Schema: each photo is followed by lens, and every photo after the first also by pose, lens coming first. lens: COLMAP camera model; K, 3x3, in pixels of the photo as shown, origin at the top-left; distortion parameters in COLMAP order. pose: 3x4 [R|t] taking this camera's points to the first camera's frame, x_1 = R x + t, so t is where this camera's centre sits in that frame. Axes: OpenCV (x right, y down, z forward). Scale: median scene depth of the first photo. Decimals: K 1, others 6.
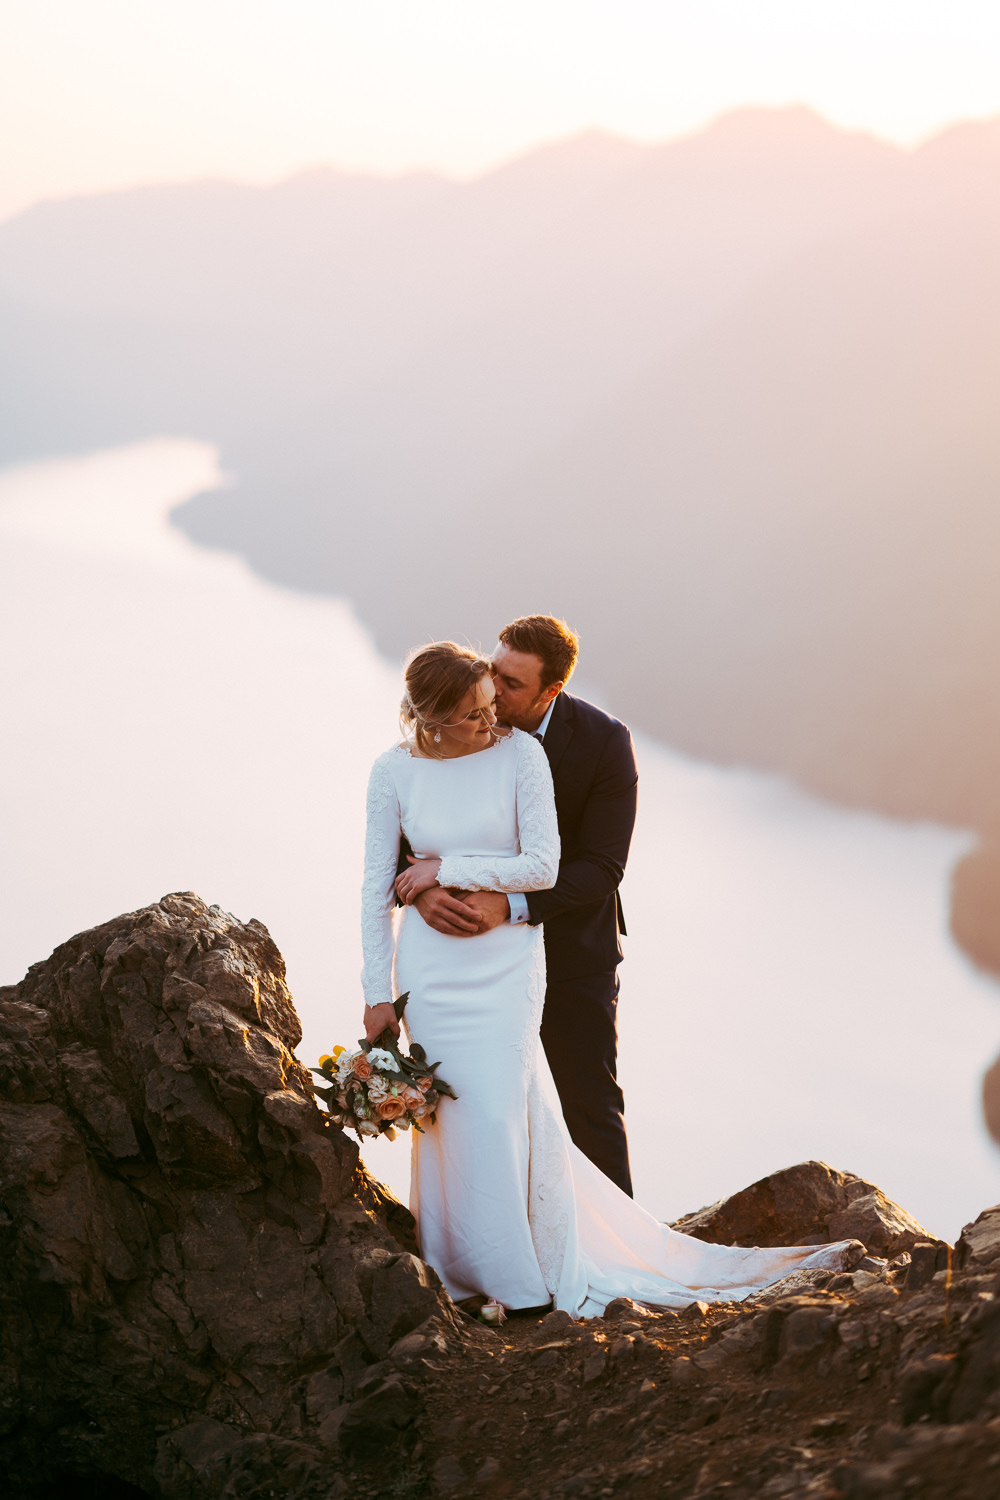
lens RADIAL K [[3661.5, 0, 538.2], [0, 3661.5, 768.9], [0, 0, 1]] dist [0.135105, 0.000000]
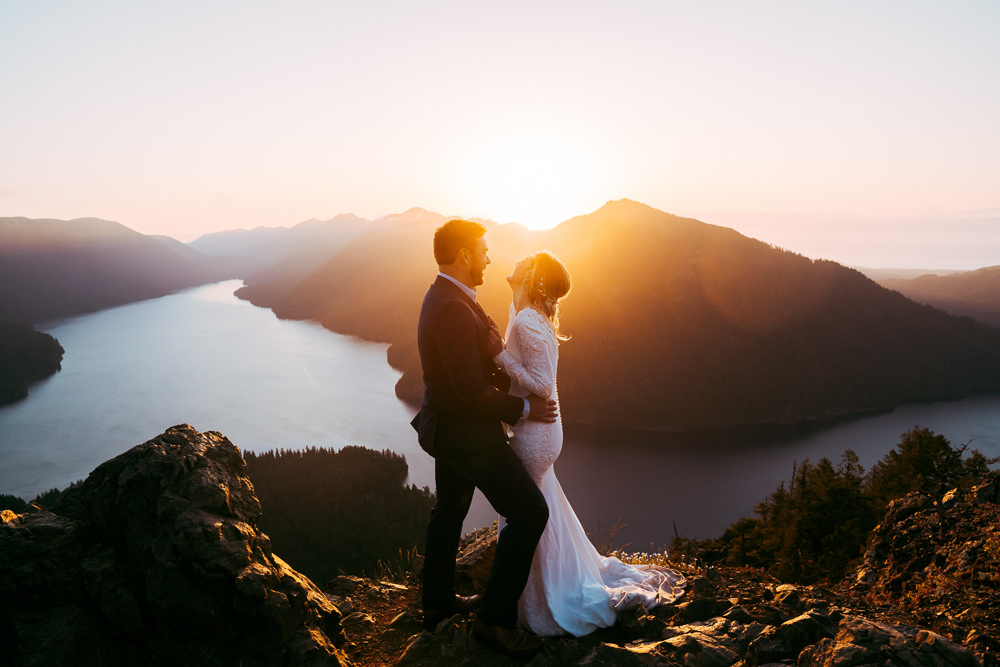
lens RADIAL K [[668.1, 0, 490.3], [0, 668.1, 336.8], [0, 0, 1]] dist [-0.037714, 0.047625]
pose [[0.963738, -0.061618, 0.259640, -0.039845], [0.059935, 0.998098, 0.014401, -0.002188], [-0.260034, 0.001683, 0.965598, 0.718643]]
